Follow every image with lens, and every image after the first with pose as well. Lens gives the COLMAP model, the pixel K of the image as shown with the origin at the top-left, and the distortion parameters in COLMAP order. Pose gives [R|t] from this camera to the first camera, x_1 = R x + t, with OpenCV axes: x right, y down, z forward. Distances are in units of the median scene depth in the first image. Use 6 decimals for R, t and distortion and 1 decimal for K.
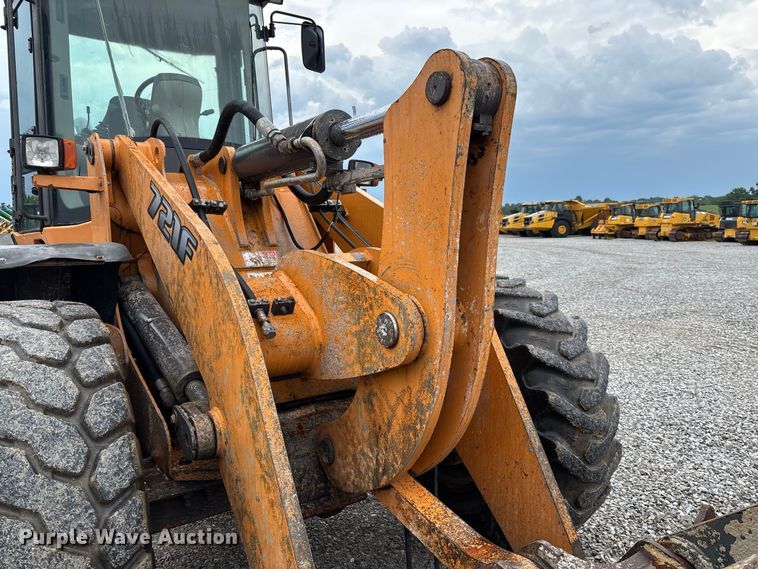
lens RADIAL K [[572.1, 0, 383.1], [0, 572.1, 289.6], [0, 0, 1]] dist [0.057236, -0.067493]
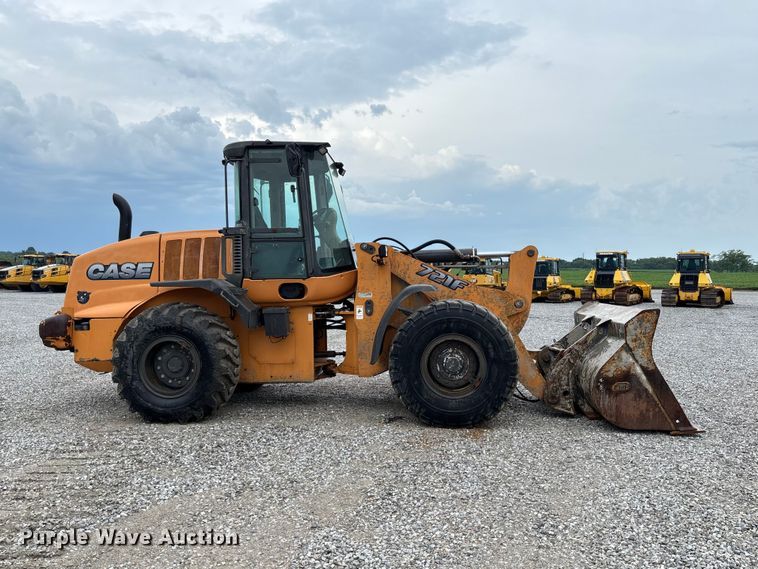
lens RADIAL K [[593.8, 0, 371.4], [0, 593.8, 285.8], [0, 0, 1]] dist [-0.005089, -0.019281]
pose [[0.671235, 0.014177, 0.741109, -3.348738], [0.062682, 0.995150, -0.075809, 0.170159], [-0.738590, 0.097340, 0.667091, -0.991383]]
